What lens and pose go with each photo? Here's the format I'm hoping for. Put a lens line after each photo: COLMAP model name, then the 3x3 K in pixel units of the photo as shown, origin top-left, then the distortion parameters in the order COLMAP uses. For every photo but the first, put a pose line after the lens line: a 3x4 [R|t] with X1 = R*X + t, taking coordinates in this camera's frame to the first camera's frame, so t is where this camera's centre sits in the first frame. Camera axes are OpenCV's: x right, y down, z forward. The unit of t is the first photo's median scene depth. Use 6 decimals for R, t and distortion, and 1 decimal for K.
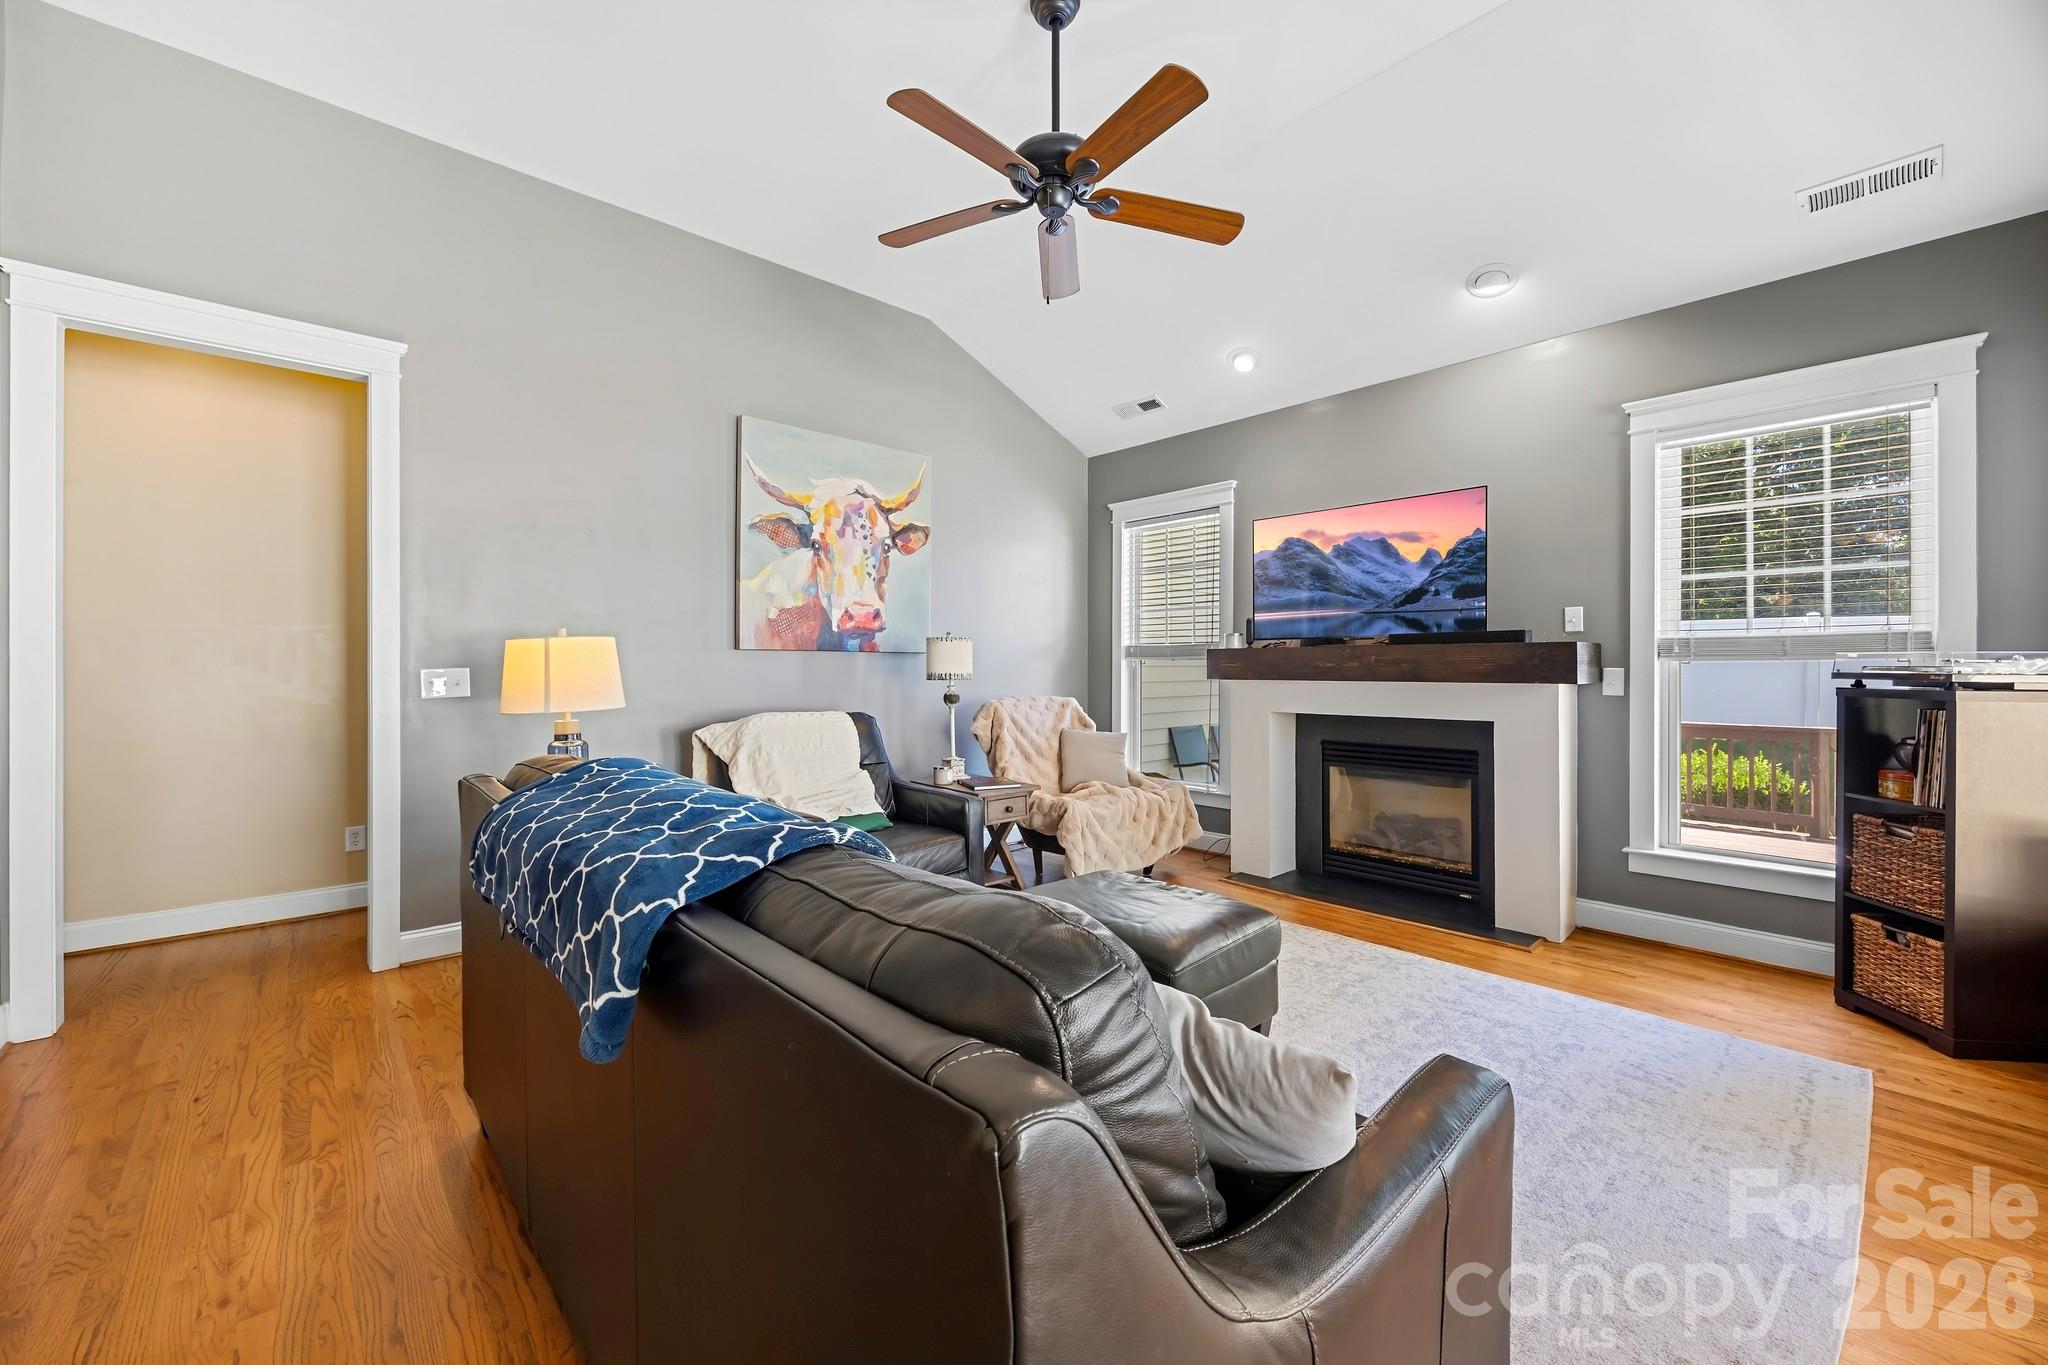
lens RADIAL K [[783.8, 0, 1018.2], [0, 783.8, 666.8], [0, 0, 1]] dist [-0.002870, 0.000694]
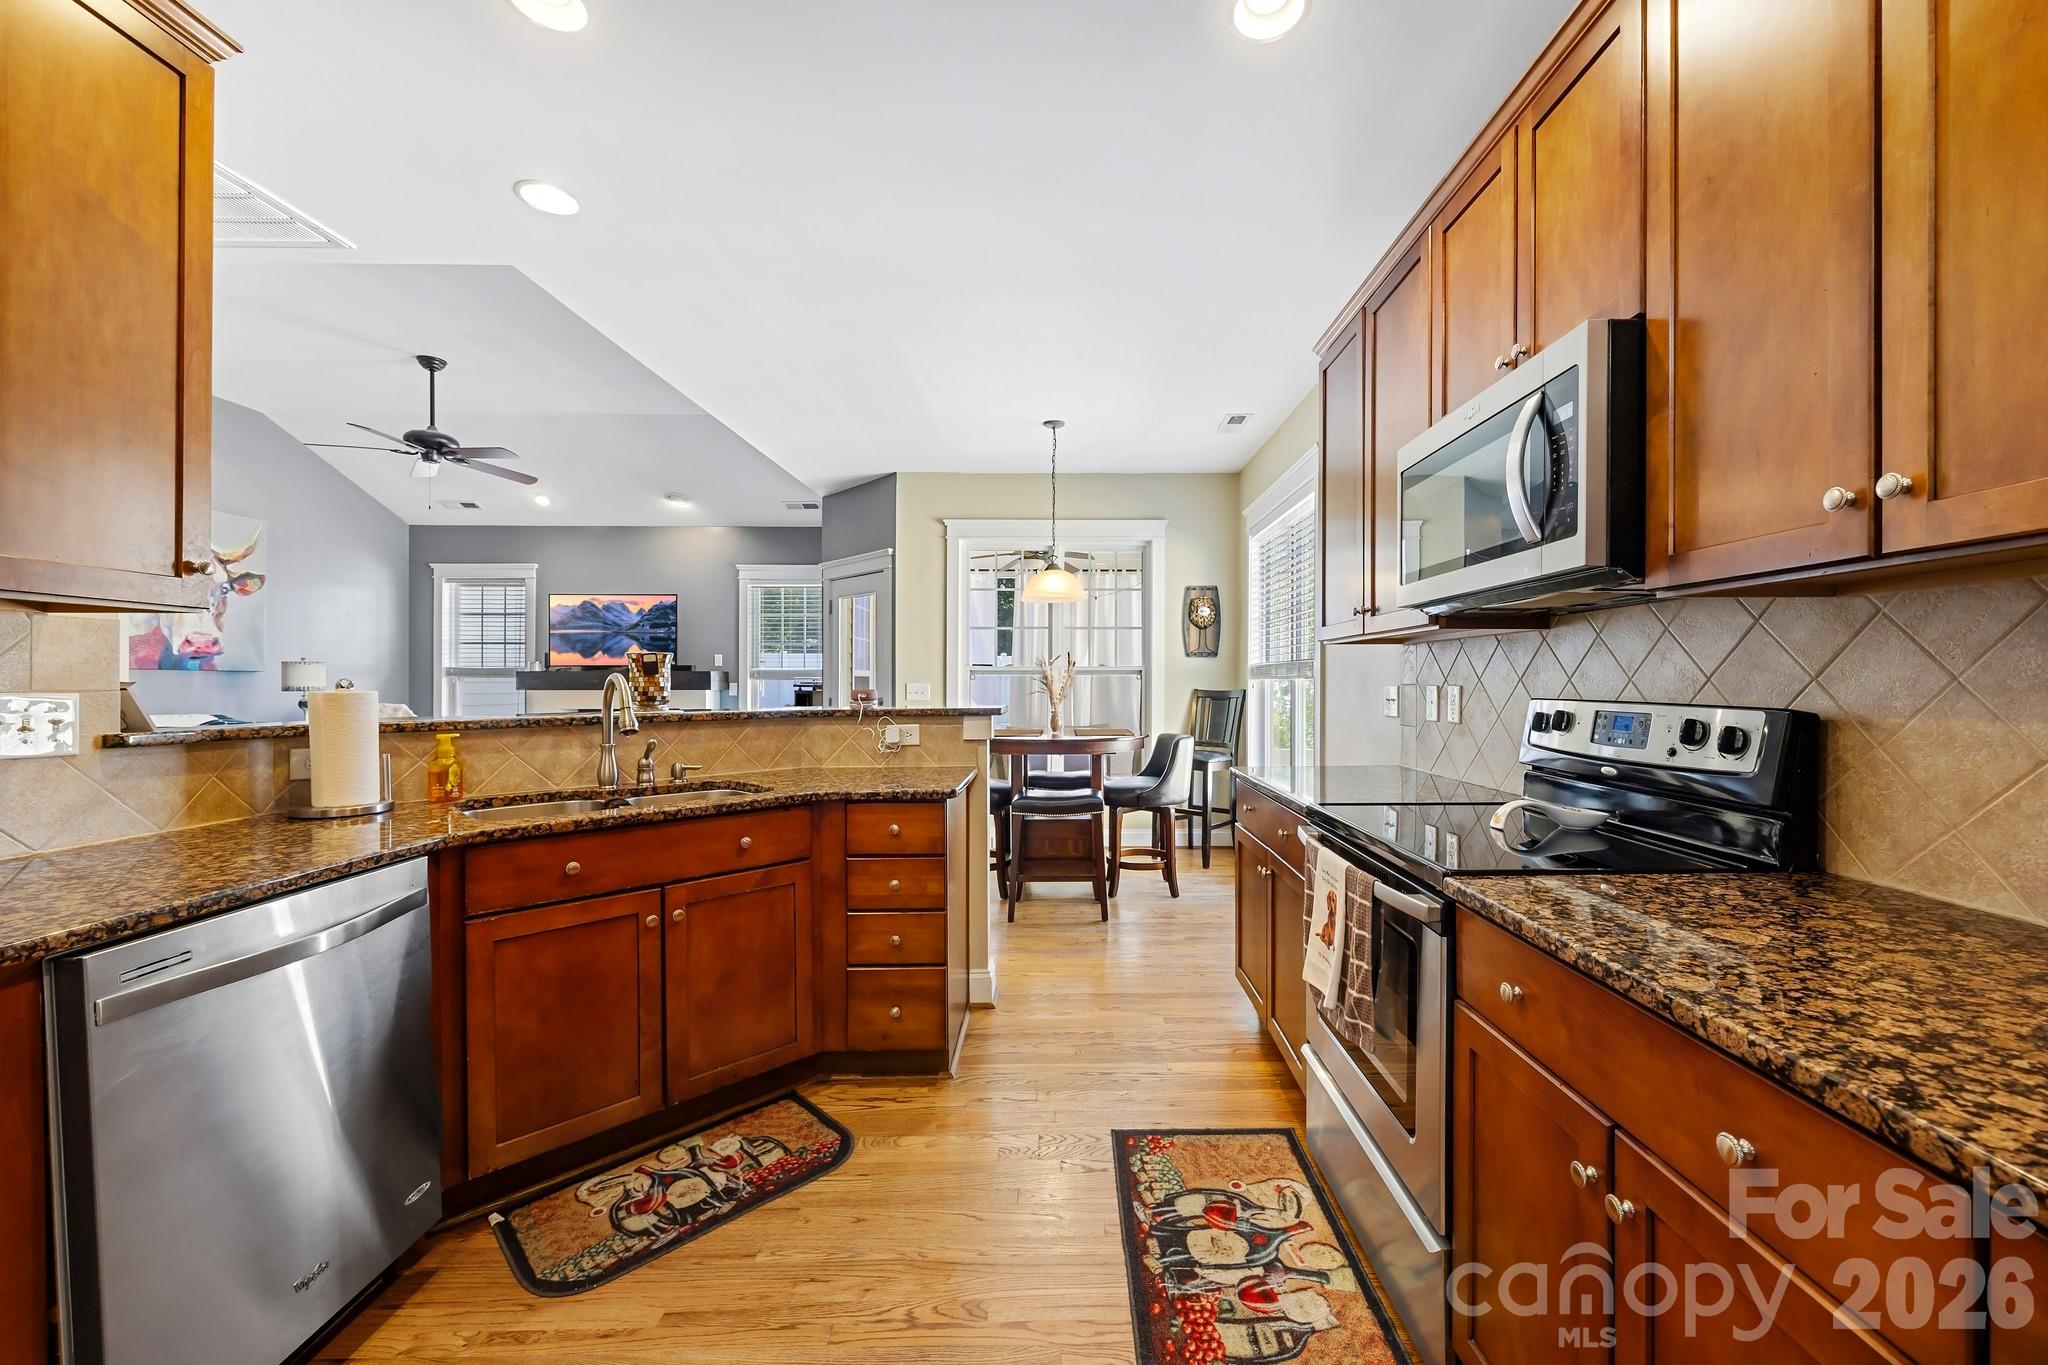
lens RADIAL K [[783.8, 0, 1060.3], [0, 783.8, 685.7], [0, 0, 1]] dist [-0.002870, 0.000694]
pose [[0.658143, -0.001928, 0.752890, -0.241959], [0.000994, 0.999998, 0.001692, 0.005357], [-0.752892, -0.000365, 0.658144, -0.931173]]
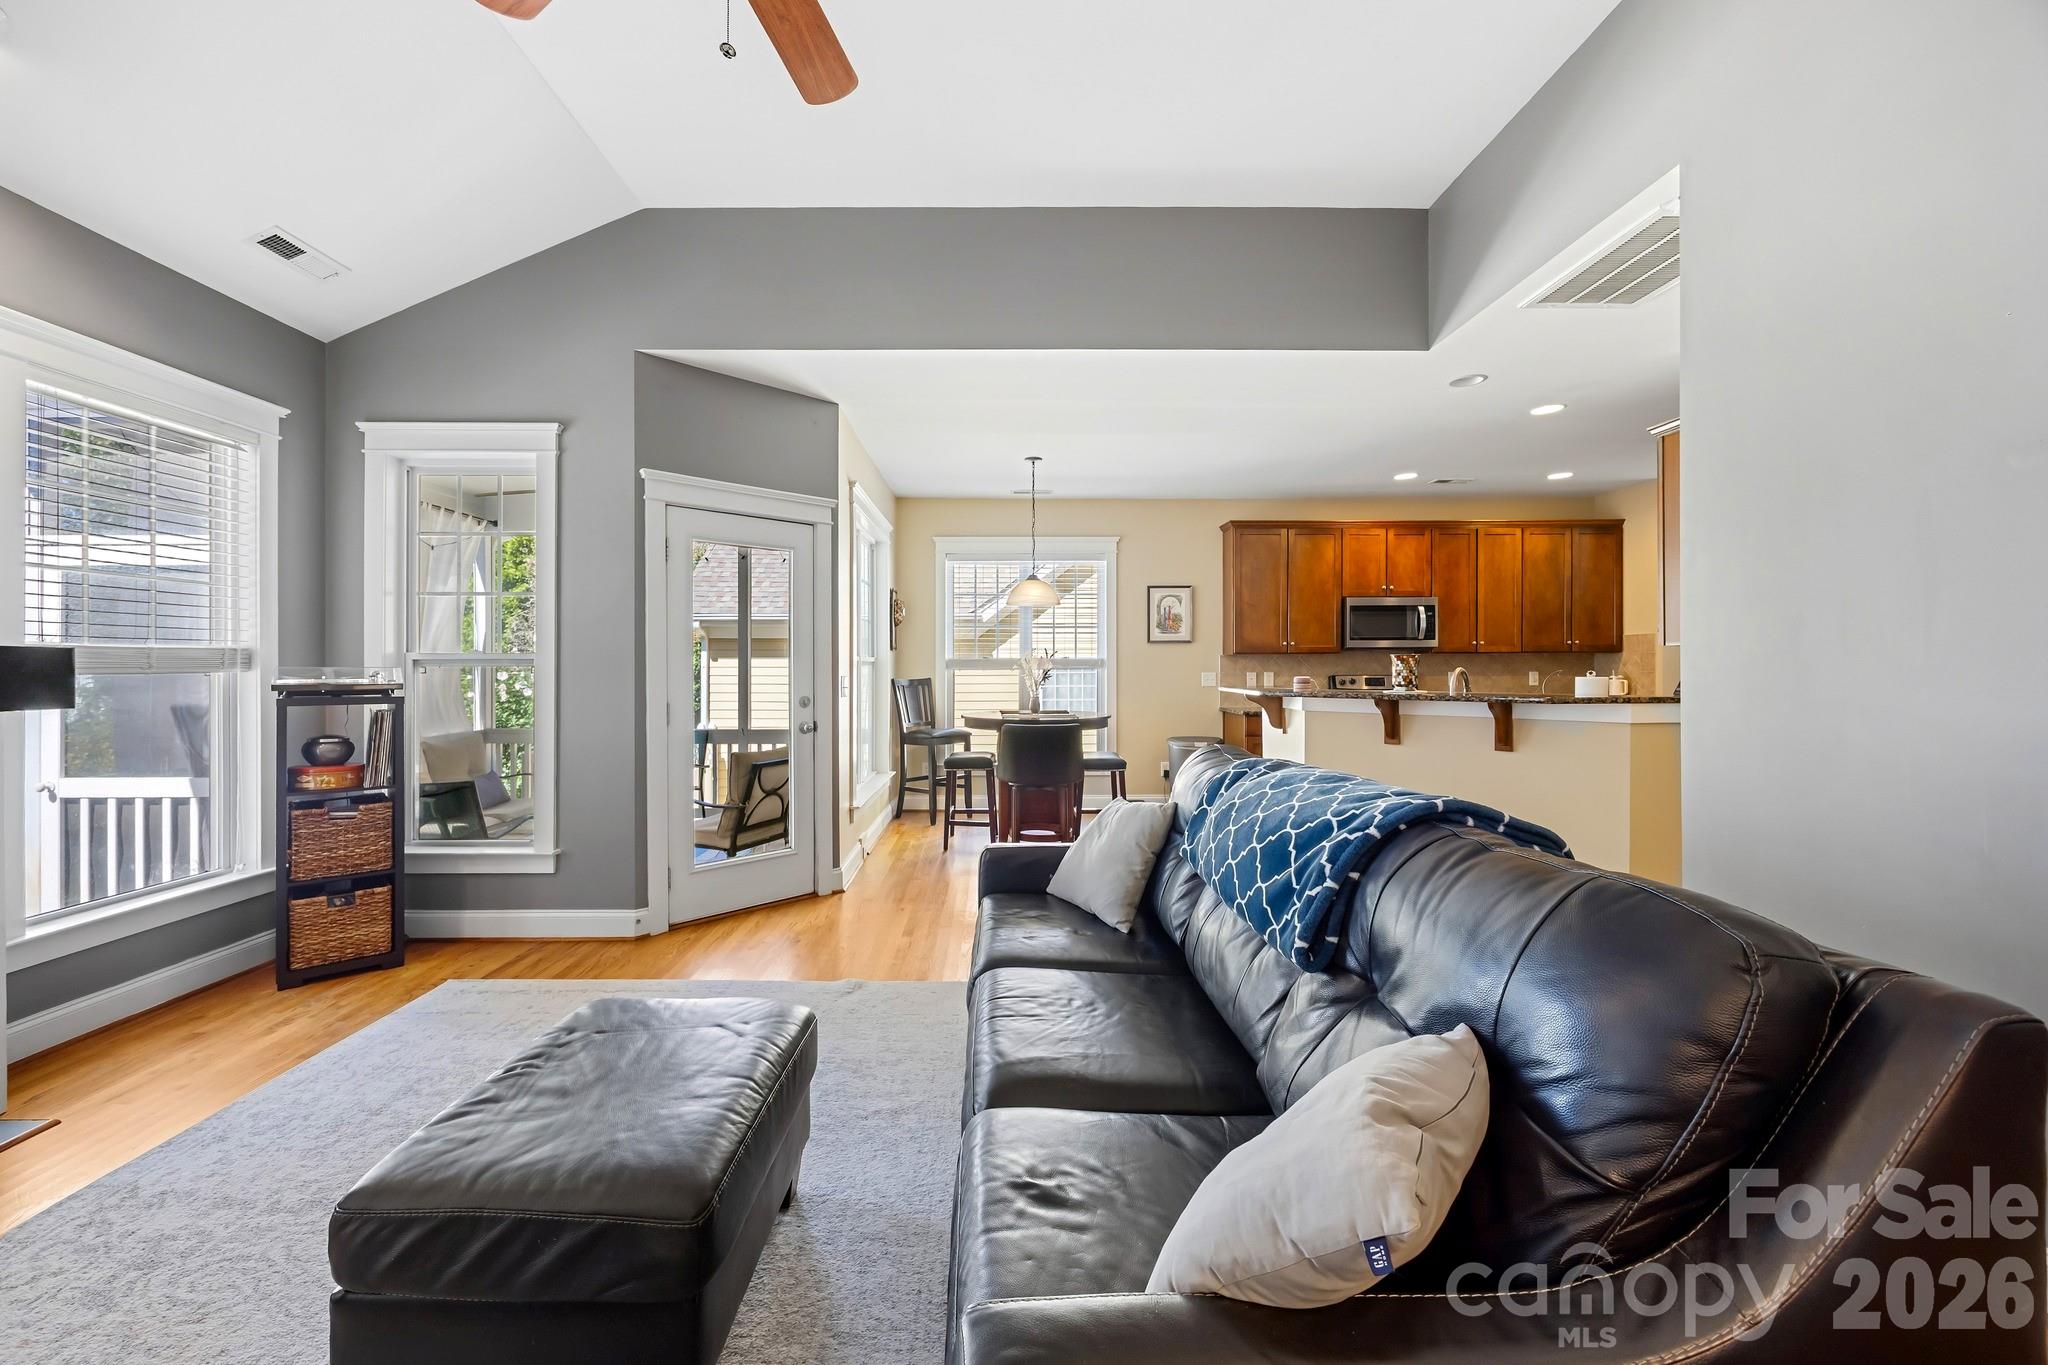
lens RADIAL K [[783.8, 0, 1018.6], [0, 783.8, 669.2], [0, 0, 1]] dist [-0.002870, 0.000694]
pose [[-0.745119, -0.001105, 0.666930, -0.288406], [-0.000455, 0.999999, 0.001148, -0.010558], [-0.666931, 0.000552, -0.745119, 0.728575]]
